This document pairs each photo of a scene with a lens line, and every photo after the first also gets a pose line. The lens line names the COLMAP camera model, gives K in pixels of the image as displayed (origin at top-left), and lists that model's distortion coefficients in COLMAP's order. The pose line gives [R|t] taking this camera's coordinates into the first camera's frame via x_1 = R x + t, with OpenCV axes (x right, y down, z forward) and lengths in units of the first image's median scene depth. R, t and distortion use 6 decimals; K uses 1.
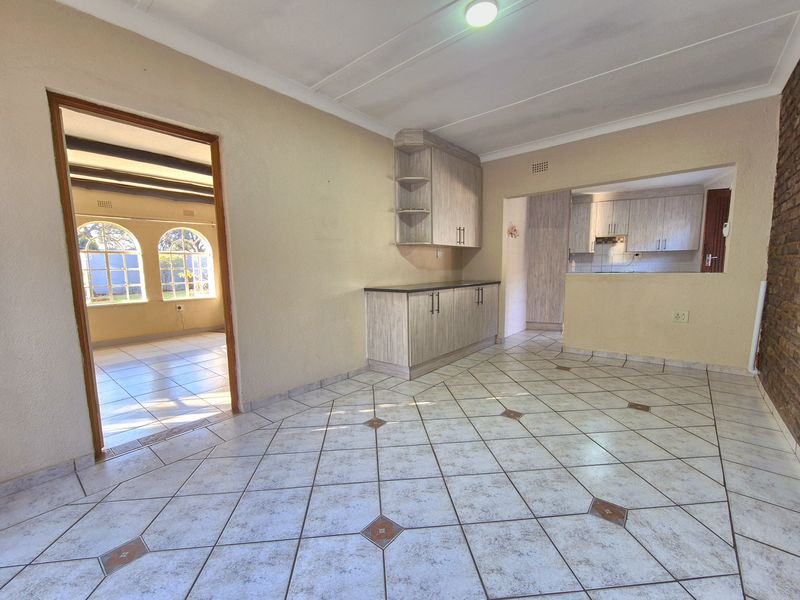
lens RADIAL K [[337.4, 0, 400.0], [0, 337.4, 305.5], [0, 0, 1]] dist [-0.000173, -0.000138]
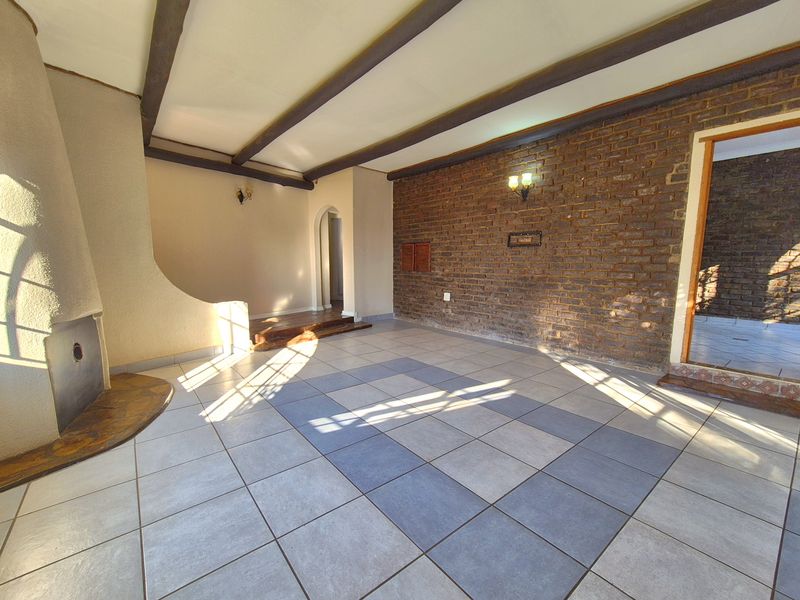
lens RADIAL K [[337.4, 0, 400.0], [0, 337.4, 305.5], [0, 0, 1]] dist [-0.000173, -0.000138]
pose [[0.206573, -0.110343, 0.972189, -0.777818], [0.106471, 0.990255, 0.089770, -0.048369], [-0.972621, 0.084966, 0.216308, 0.717954]]
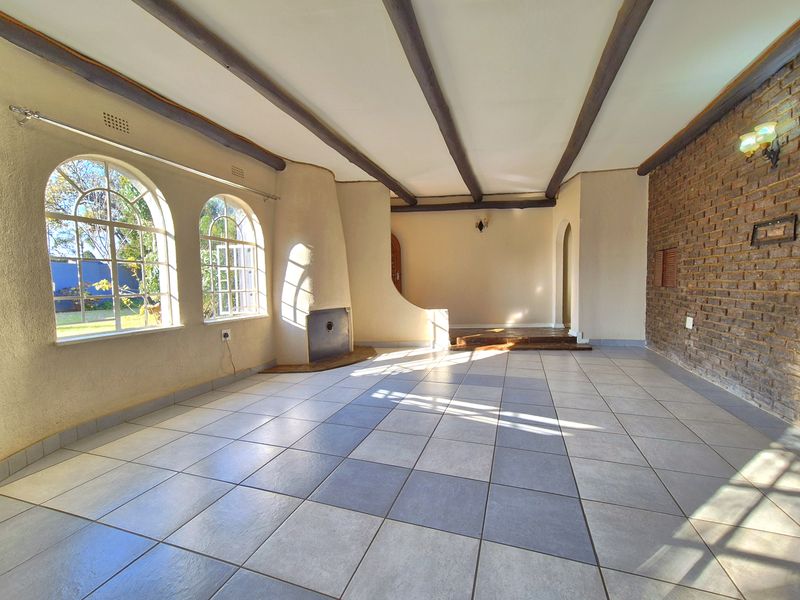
lens RADIAL K [[341.1, 0, 400.0], [0, 341.1, 300.0], [0, 0, 1]] dist [0.003843, 0.000404]
pose [[0.934702, -0.019070, 0.354922, -0.606150], [0.043742, 0.997141, -0.061620, -0.004255], [-0.352732, 0.073121, 0.932863, 0.381616]]
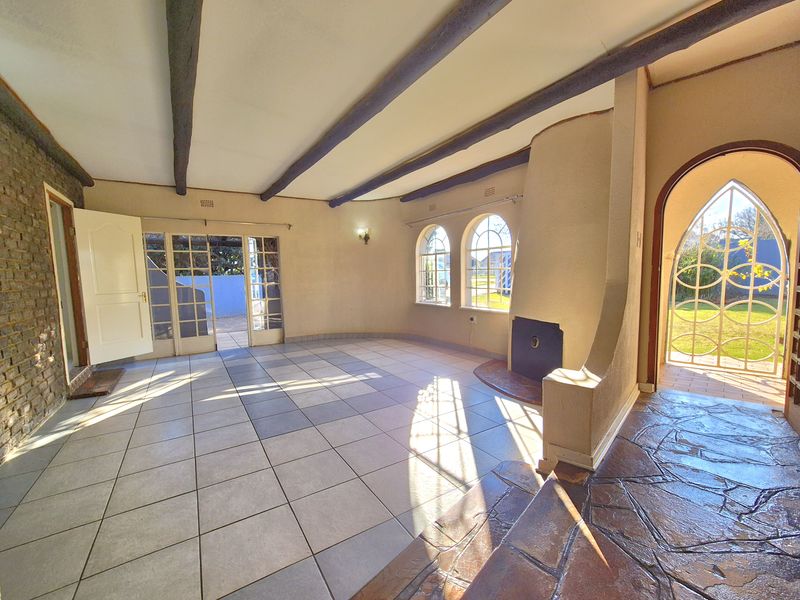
lens RADIAL K [[337.4, 0, 400.0], [0, 337.4, 305.5], [0, 0, 1]] dist [-0.000173, -0.000138]
pose [[-0.314651, 0.111050, -0.942689, 0.145533], [-0.077248, 0.986843, 0.142035, -0.128329], [0.946059, 0.117513, -0.301932, 1.116197]]
